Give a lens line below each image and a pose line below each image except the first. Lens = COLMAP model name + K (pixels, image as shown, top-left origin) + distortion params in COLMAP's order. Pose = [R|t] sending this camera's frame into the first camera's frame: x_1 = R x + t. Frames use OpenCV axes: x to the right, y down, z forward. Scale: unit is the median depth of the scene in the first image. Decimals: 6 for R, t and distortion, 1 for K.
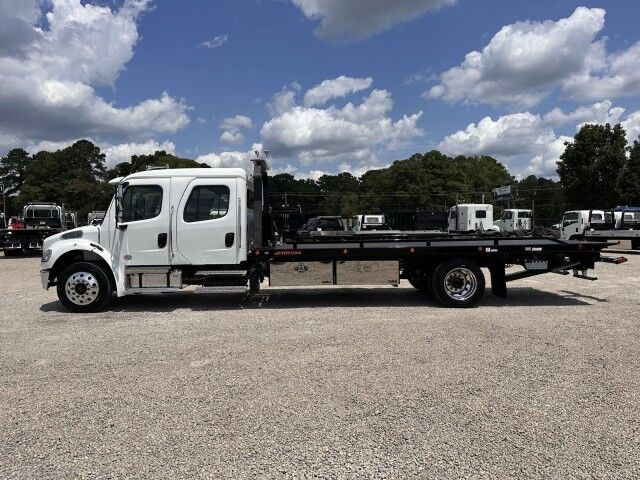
lens RADIAL K [[444.8, 0, 316.1], [0, 444.8, 251.1], [0, 0, 1]] dist [0.014755, -0.024550]
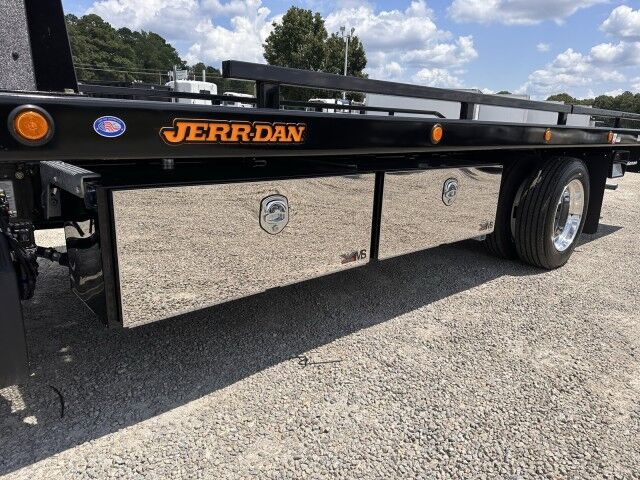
lens RADIAL K [[456.4, 0, 320.0], [0, 456.4, 240.0], [0, 0, 1]] dist [0.027157, -0.046236]
pose [[0.756942, -0.119176, 0.642523, -0.029753], [-0.018152, 0.979016, 0.202974, 0.001634], [-0.653230, -0.165303, 0.738895, 0.152486]]
